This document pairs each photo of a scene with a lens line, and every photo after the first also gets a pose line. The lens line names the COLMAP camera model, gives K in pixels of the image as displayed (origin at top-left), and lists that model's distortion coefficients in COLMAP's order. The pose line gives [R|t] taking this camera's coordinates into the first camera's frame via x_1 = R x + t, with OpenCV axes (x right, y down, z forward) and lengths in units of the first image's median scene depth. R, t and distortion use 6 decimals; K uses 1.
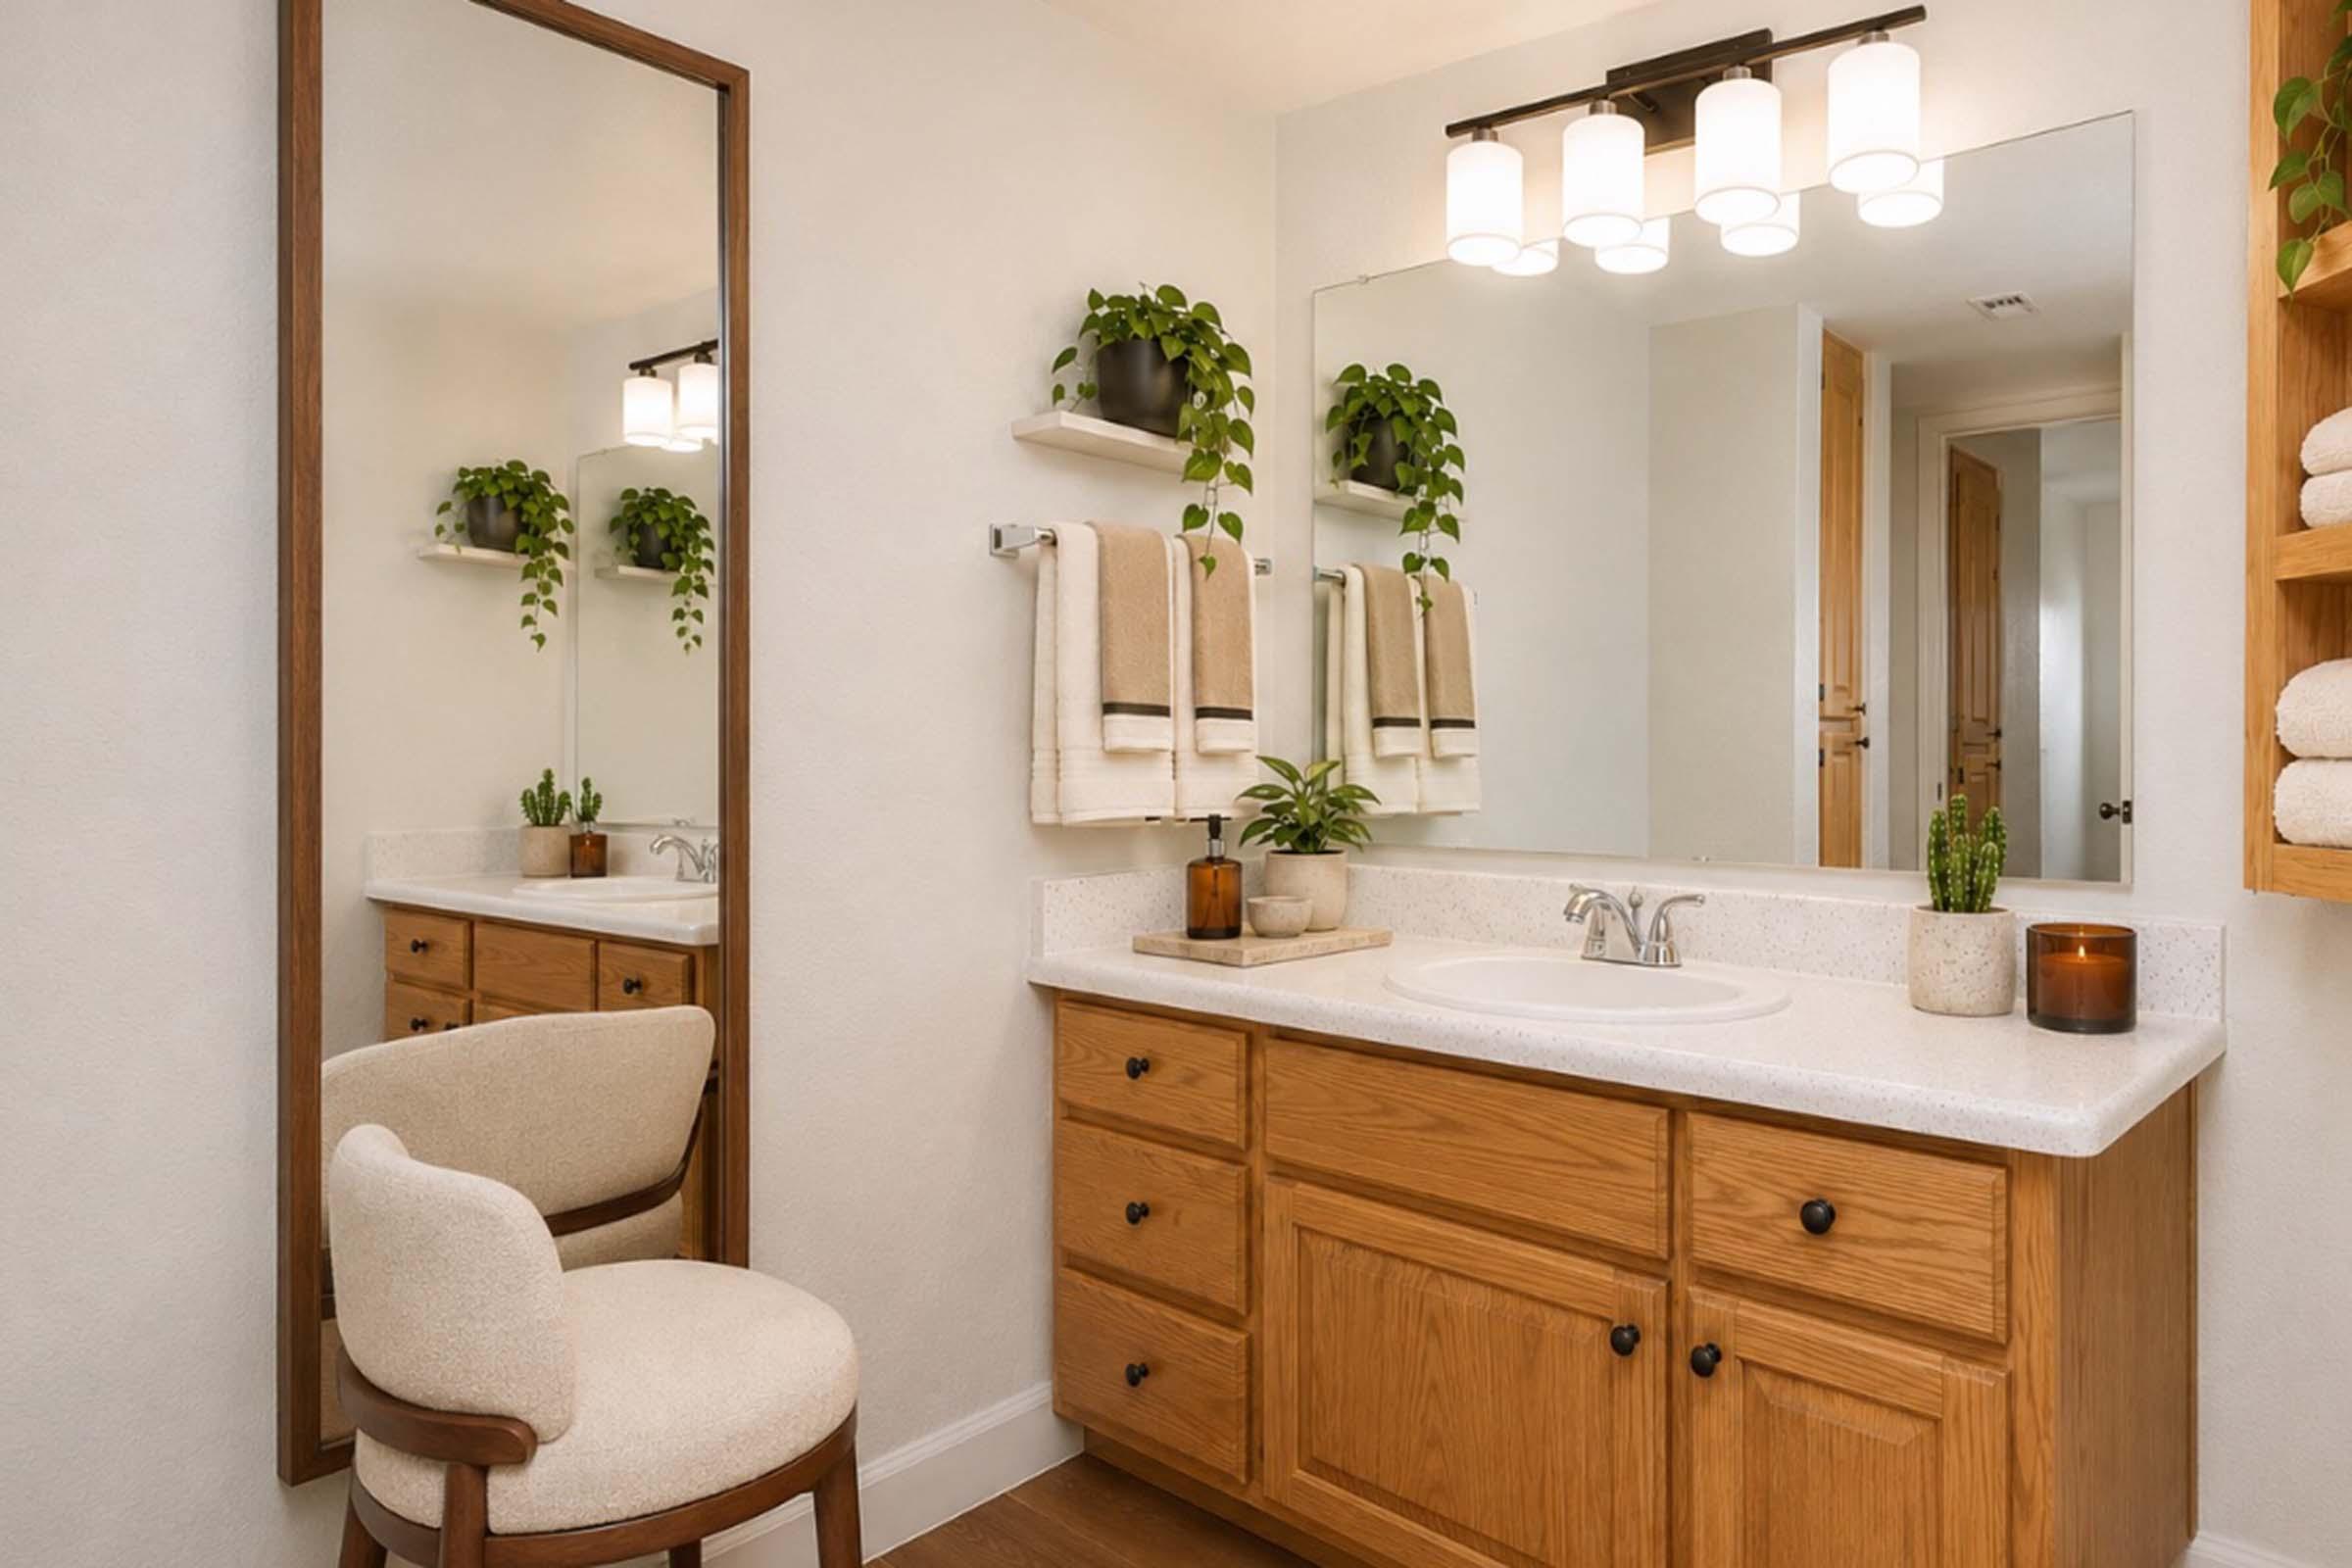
lens RADIAL K [[1338.9, 0, 1176.0], [0, 1338.9, 784.0], [0, 0, 1]] dist [0.001989, -0.000189]
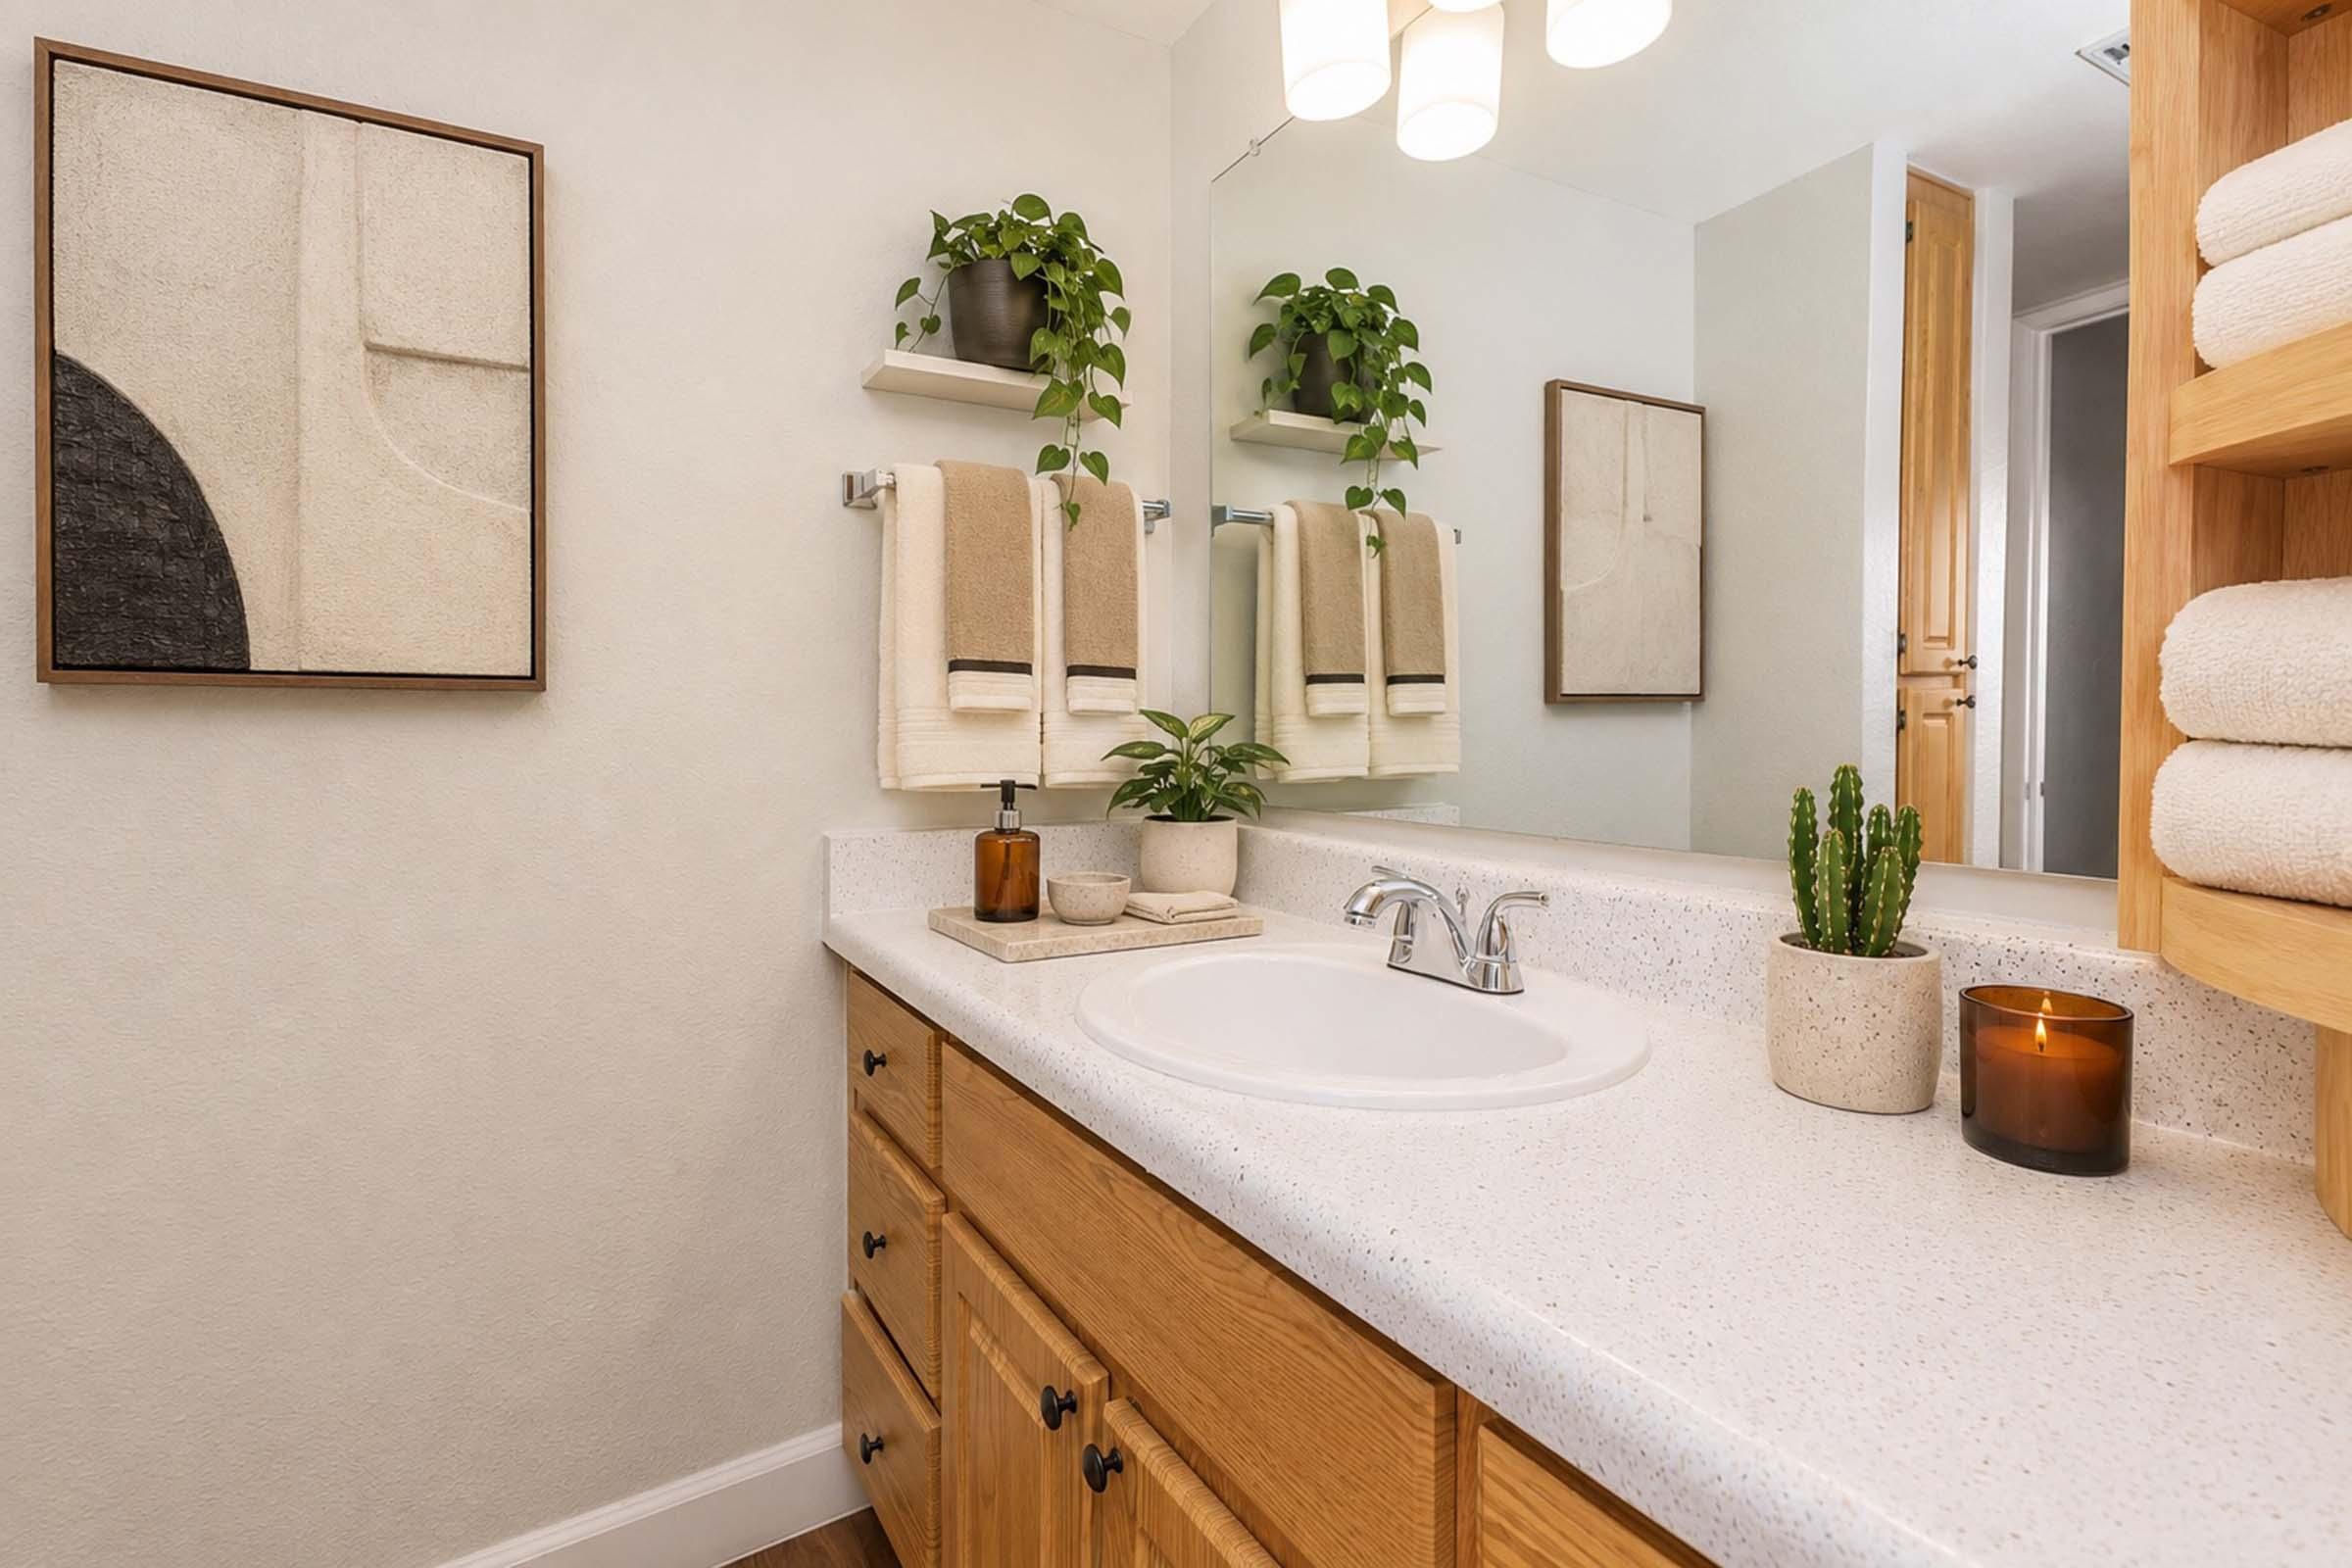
lens RADIAL K [[1090.0, 0, 1176.0], [0, 1090.0, 784.0], [0, 0, 1]] dist [-0.004758, -0.000345]
pose [[0.958113, 0.009130, -0.286245, 0.299759], [0.000841, 0.999398, 0.034692, 0.000171], [0.286389, -0.033480, 0.957528, 0.297499]]
